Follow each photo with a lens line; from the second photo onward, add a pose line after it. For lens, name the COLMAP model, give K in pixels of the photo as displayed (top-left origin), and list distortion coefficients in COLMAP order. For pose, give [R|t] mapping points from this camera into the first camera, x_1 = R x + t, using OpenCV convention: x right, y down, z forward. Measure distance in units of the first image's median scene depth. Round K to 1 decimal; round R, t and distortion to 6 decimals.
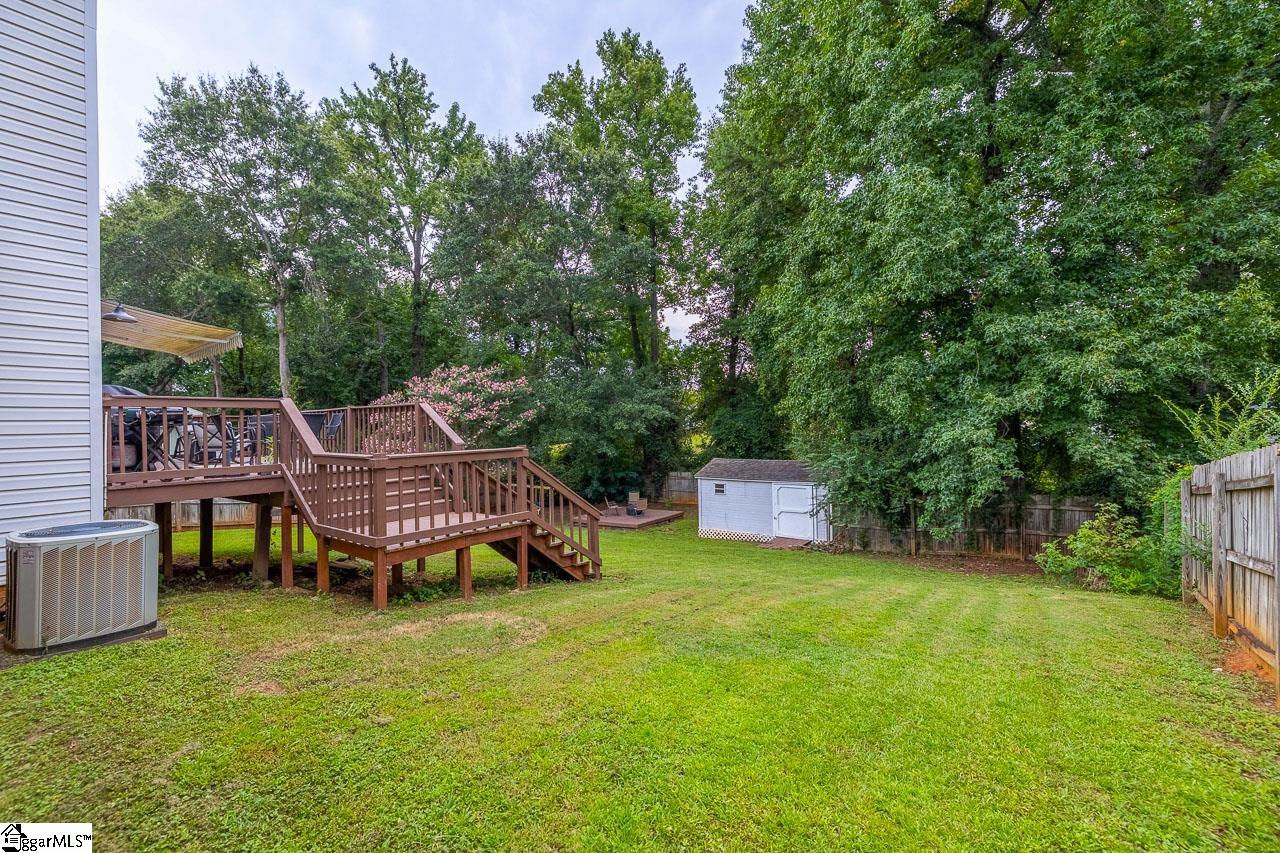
lens RADIAL K [[553.8, 0, 639.7], [0, 553.8, 427.6], [0, 0, 1]] dist [0.001417, 0.000470]
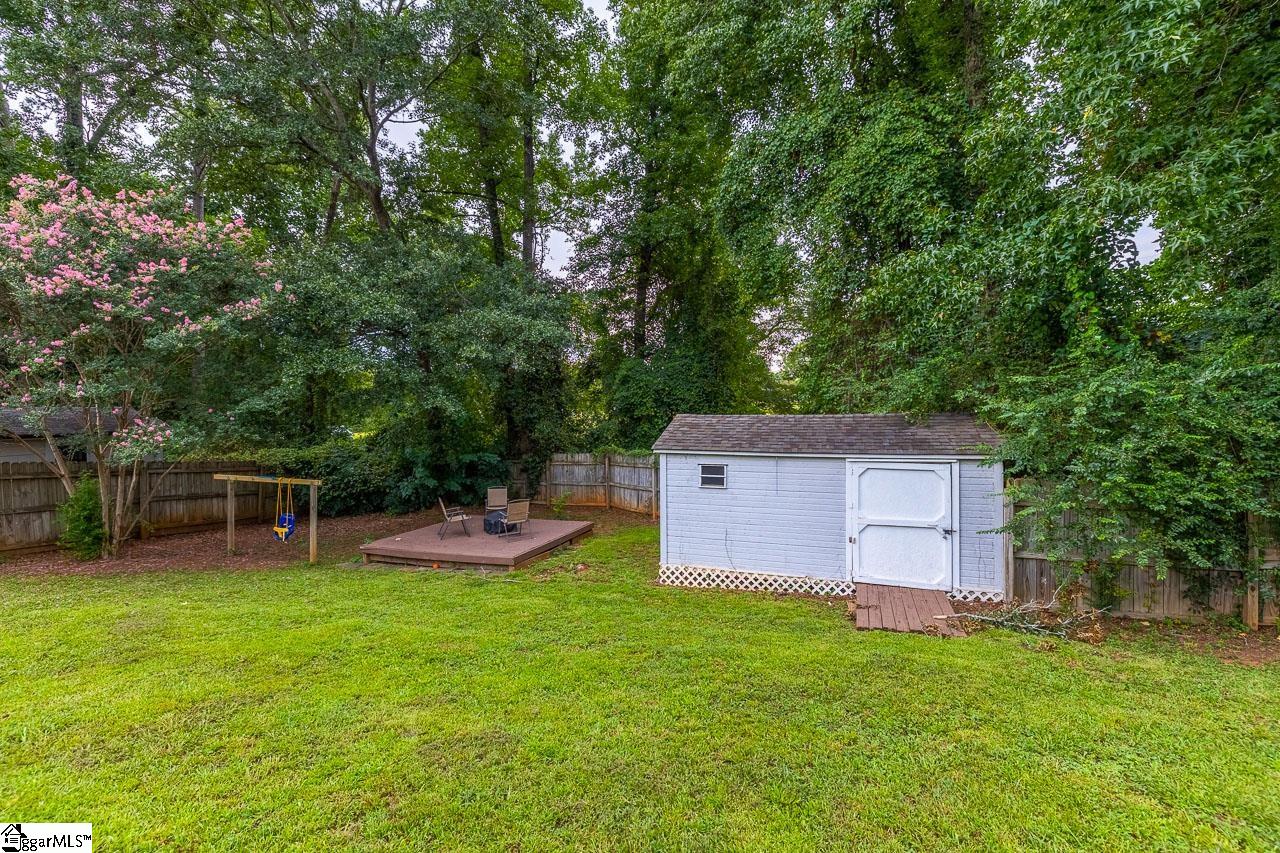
lens RADIAL K [[553.8, 0, 638.4], [0, 553.8, 421.1], [0, 0, 1]] dist [0.001417, 0.000470]
pose [[0.960088, 0.012899, 0.279400, -0.033407], [-0.011986, 0.999916, -0.004976, 0.059783], [-0.279441, 0.001428, 0.960162, 0.508023]]
